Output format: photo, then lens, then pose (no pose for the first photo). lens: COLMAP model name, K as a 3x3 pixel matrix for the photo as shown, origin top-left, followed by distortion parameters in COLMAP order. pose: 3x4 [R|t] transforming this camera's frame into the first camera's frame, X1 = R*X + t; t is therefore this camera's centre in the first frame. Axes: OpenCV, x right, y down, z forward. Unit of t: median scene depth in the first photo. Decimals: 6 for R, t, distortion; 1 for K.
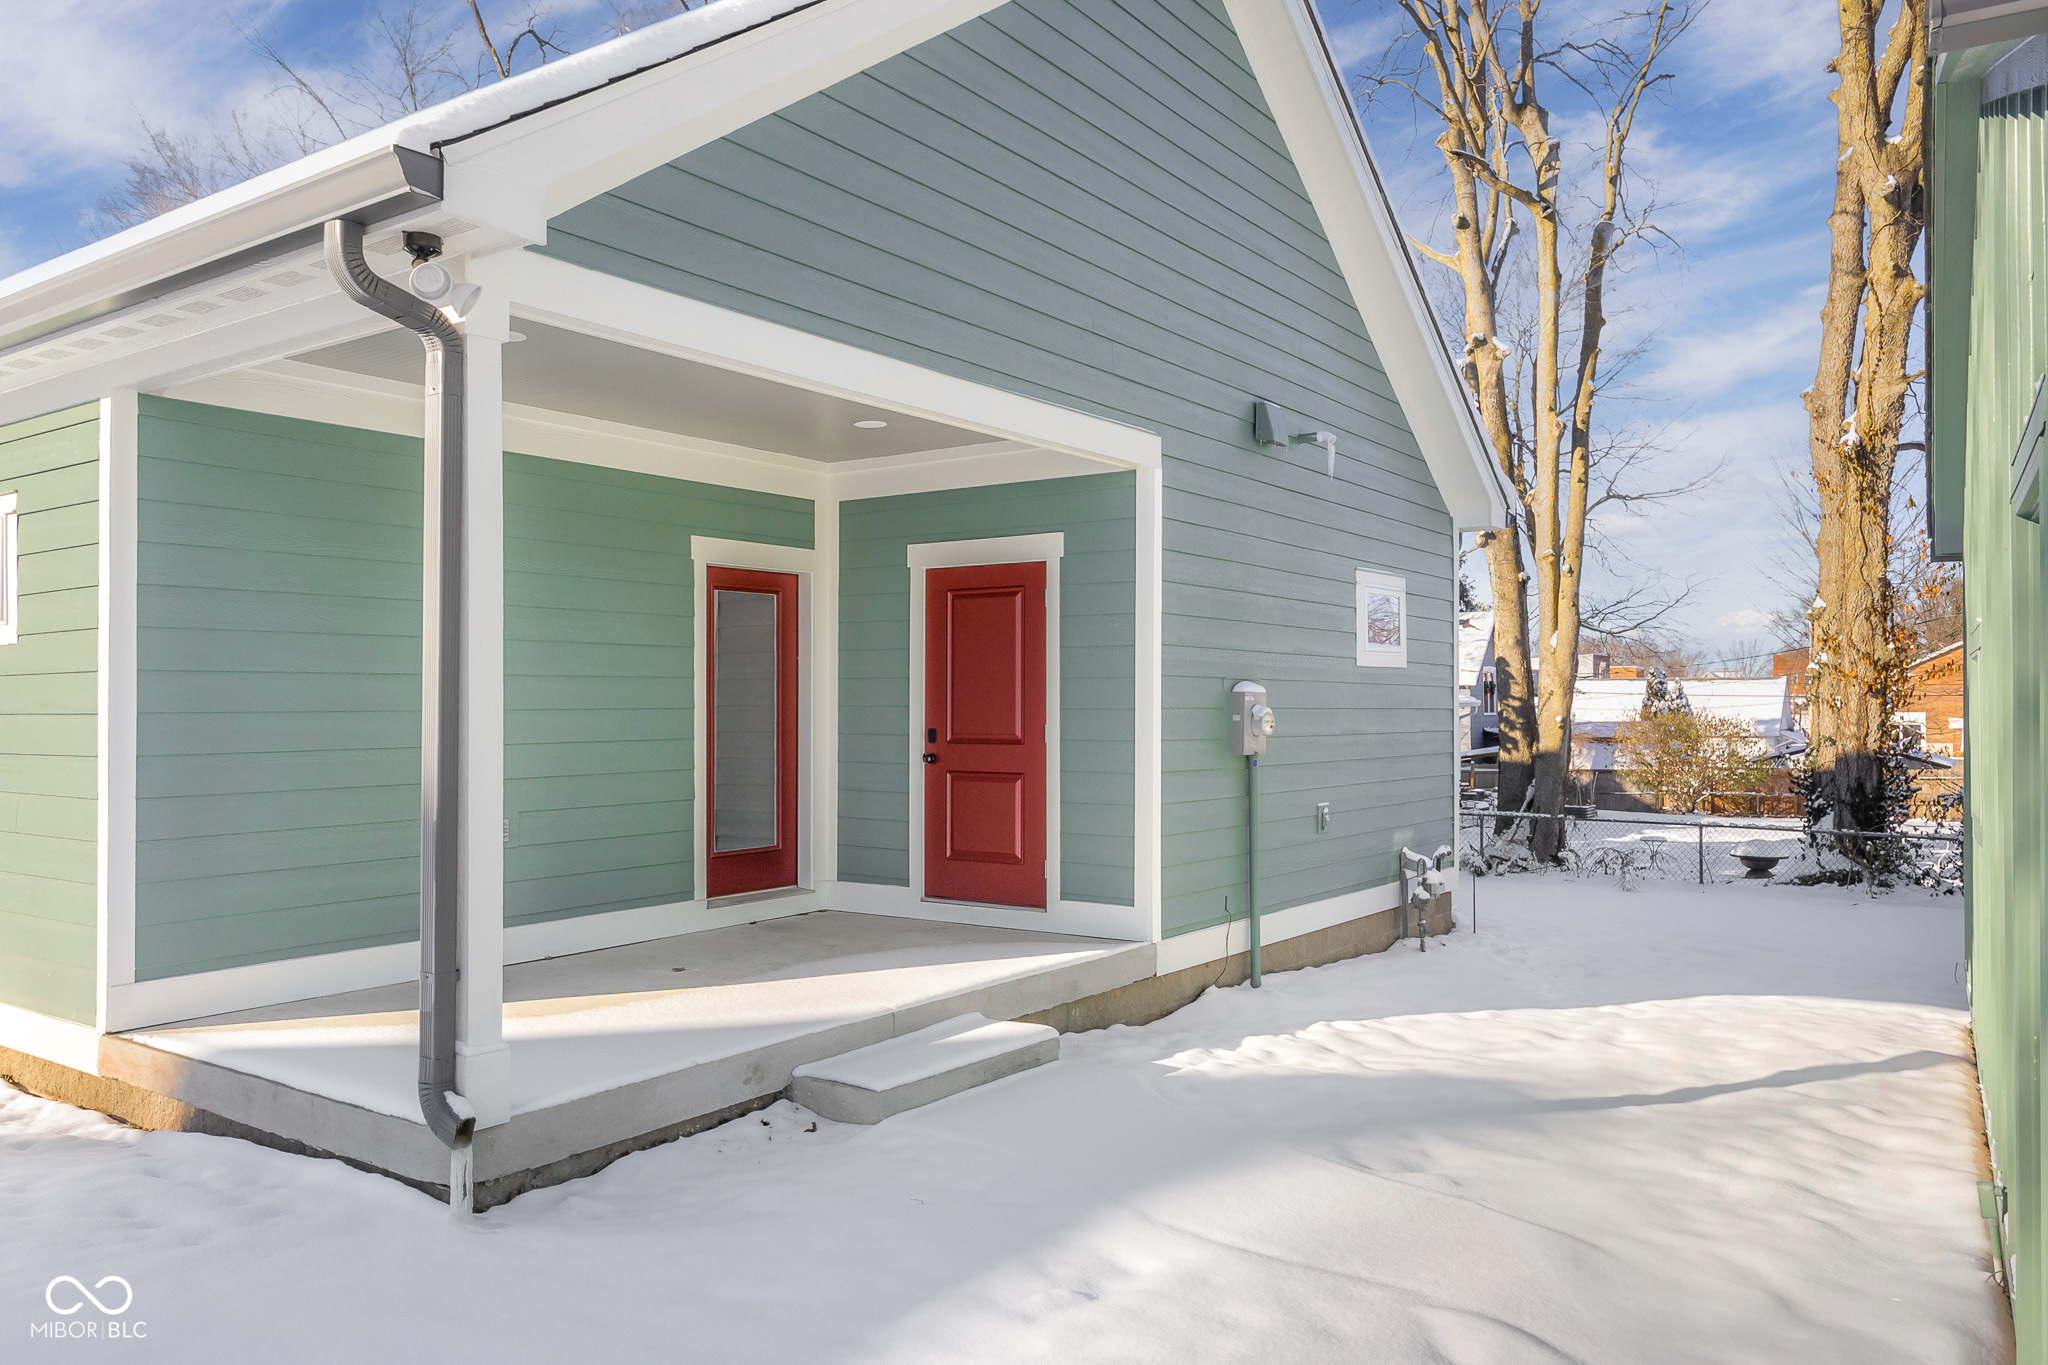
lens RADIAL K [[966.0, 0, 1014.4], [0, 966.0, 734.2], [0, 0, 1]] dist [0.000887, 0.000288]
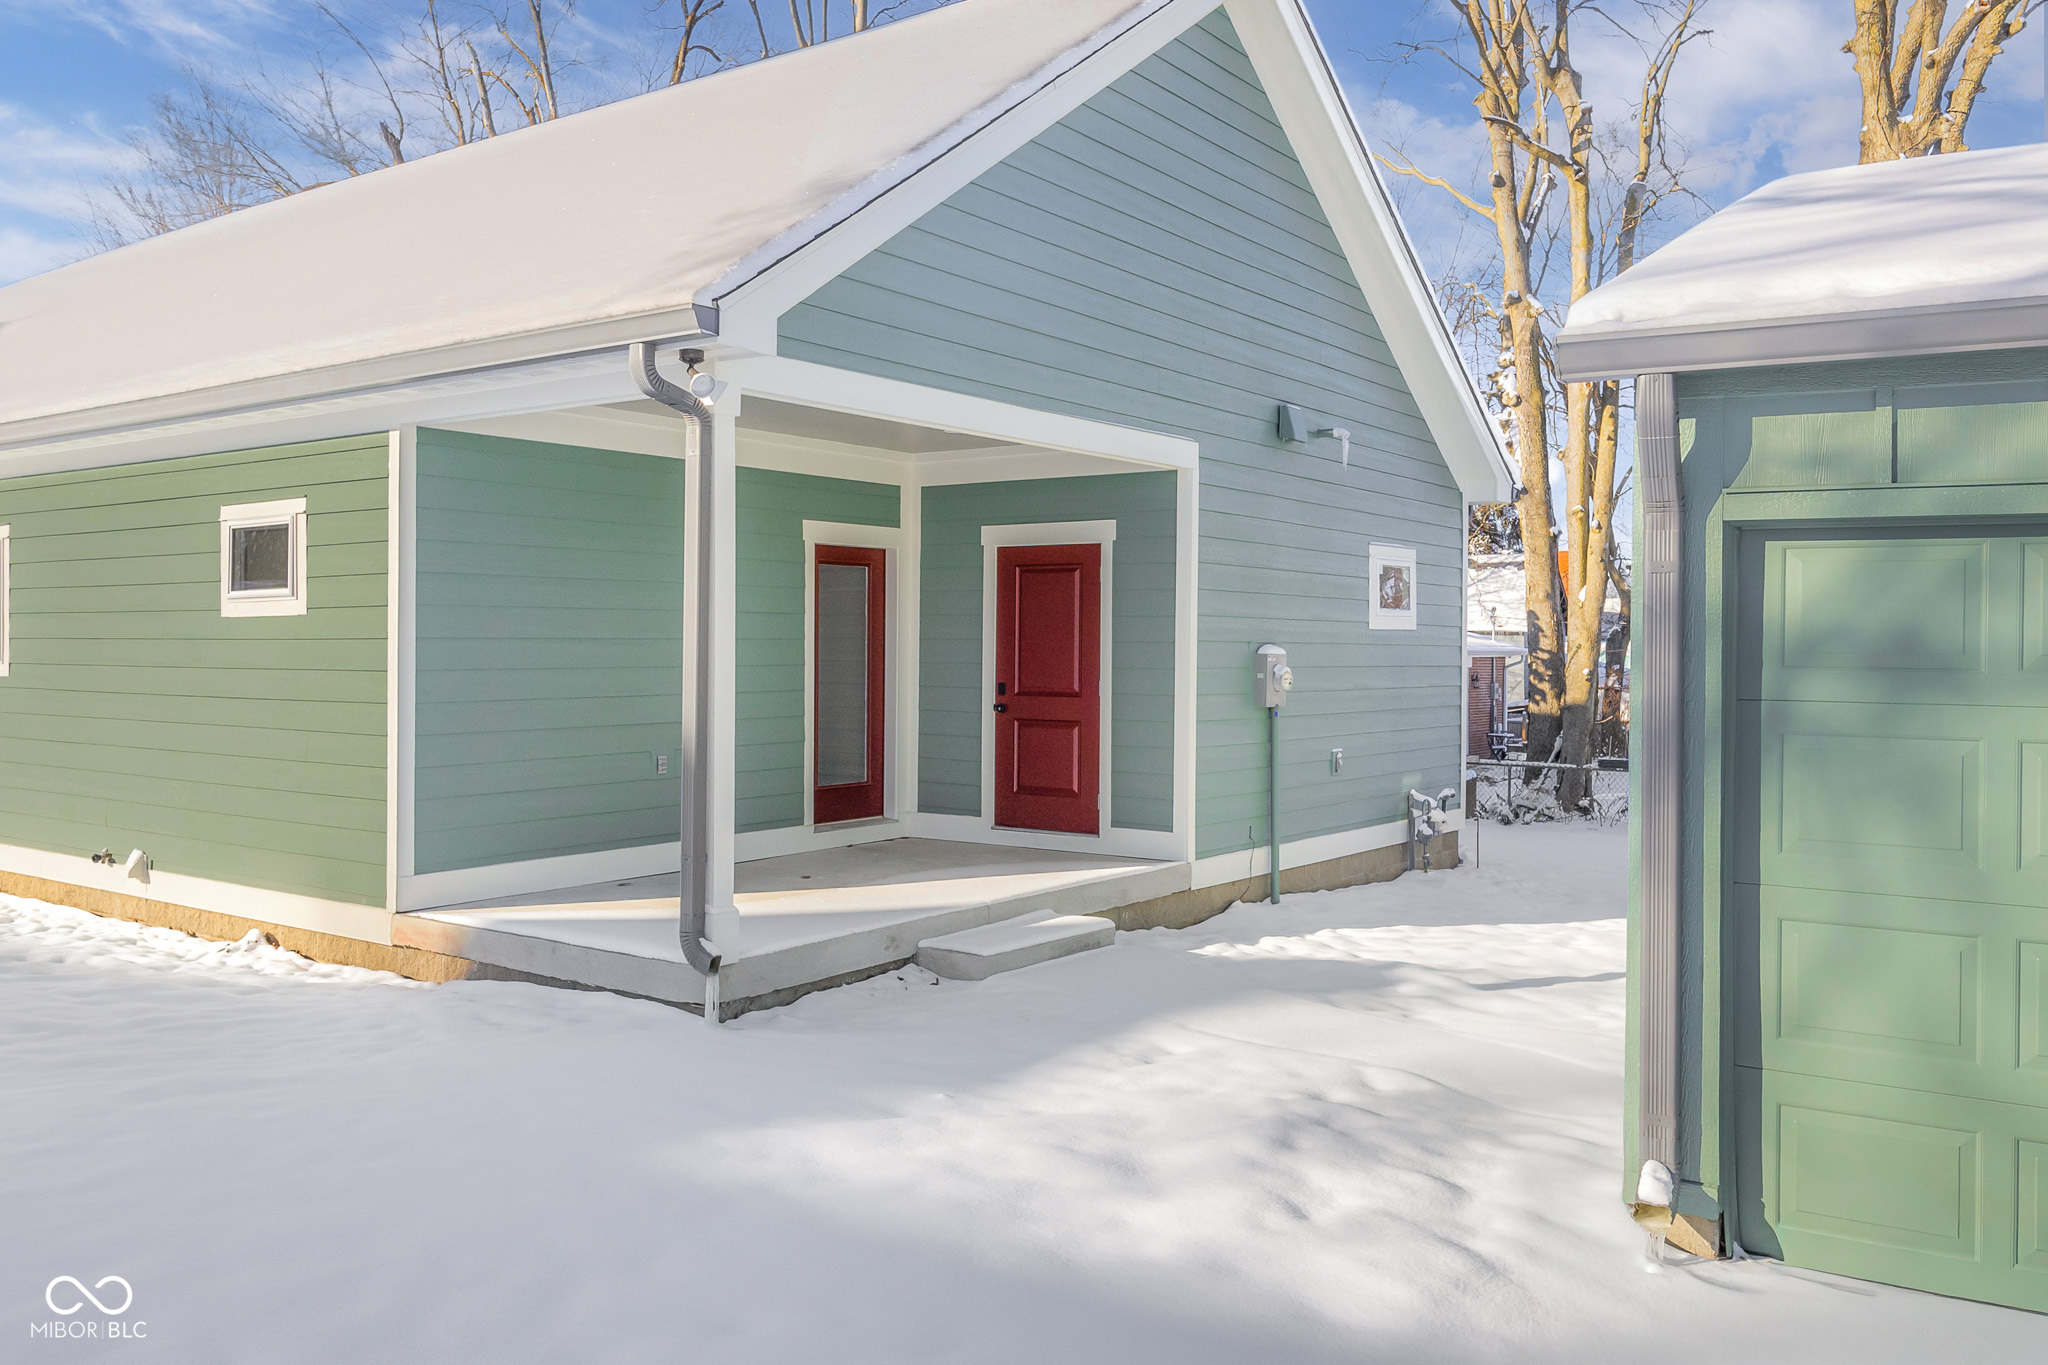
lens RADIAL K [[1061.7, 0, 1024.0], [0, 1061.7, 682.5], [0, 0, 1]] dist [0.000273, -0.000005]
pose [[0.999919, 0.007146, -0.010509, -0.043813], [-0.007097, 0.999964, 0.004630, -0.012045], [0.010542, -0.004555, 0.999934, -0.290000]]
